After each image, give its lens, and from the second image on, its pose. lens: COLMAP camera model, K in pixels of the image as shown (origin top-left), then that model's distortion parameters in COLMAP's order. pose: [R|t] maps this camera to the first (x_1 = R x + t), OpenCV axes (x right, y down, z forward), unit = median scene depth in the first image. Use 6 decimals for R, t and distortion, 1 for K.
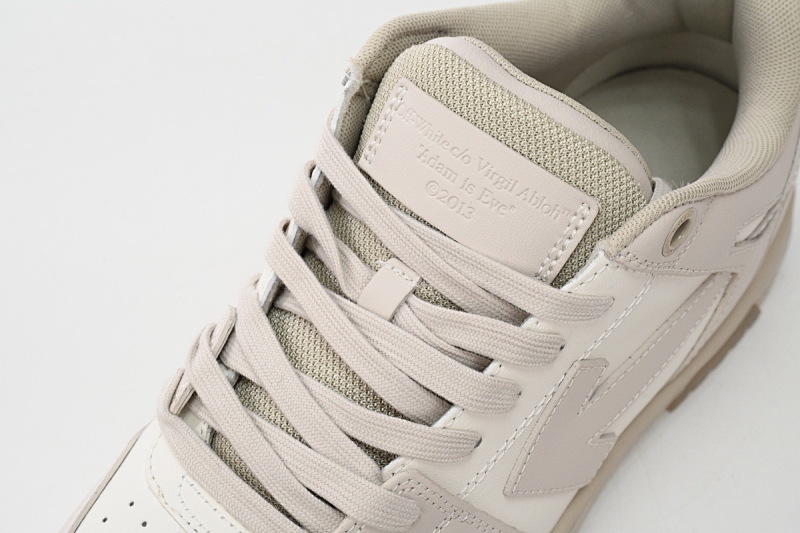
lens RADIAL K [[1403.0, 0, 399.6], [0, 1403.0, 266.2], [0, 0, 1]] dist [-0.012585, 0.000000]
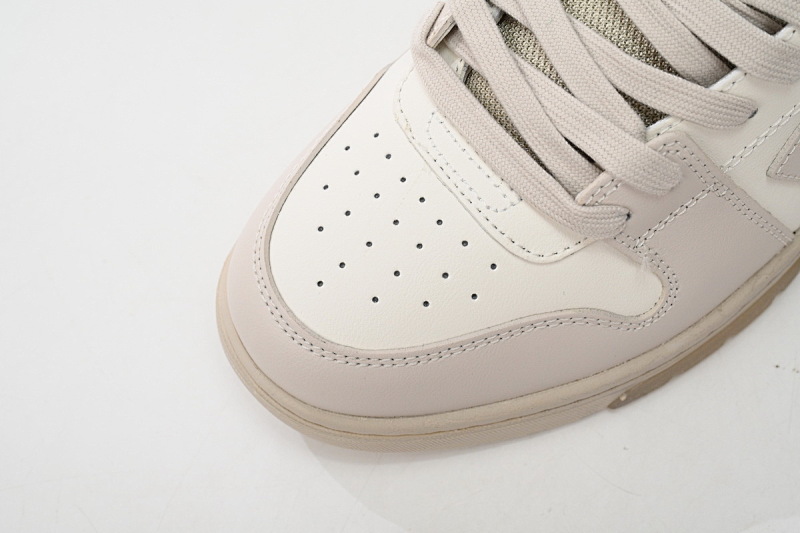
lens RADIAL K [[1403.0, 0, 400.3], [0, 1403.0, 266.9], [0, 0, 1]] dist [-0.012585, 0.000000]
pose [[0.986000, 0.134597, -0.098421, -0.069926], [-0.113418, 0.974054, 0.195843, 0.069251], [0.122227, -0.181939, 0.975684, 0.042736]]
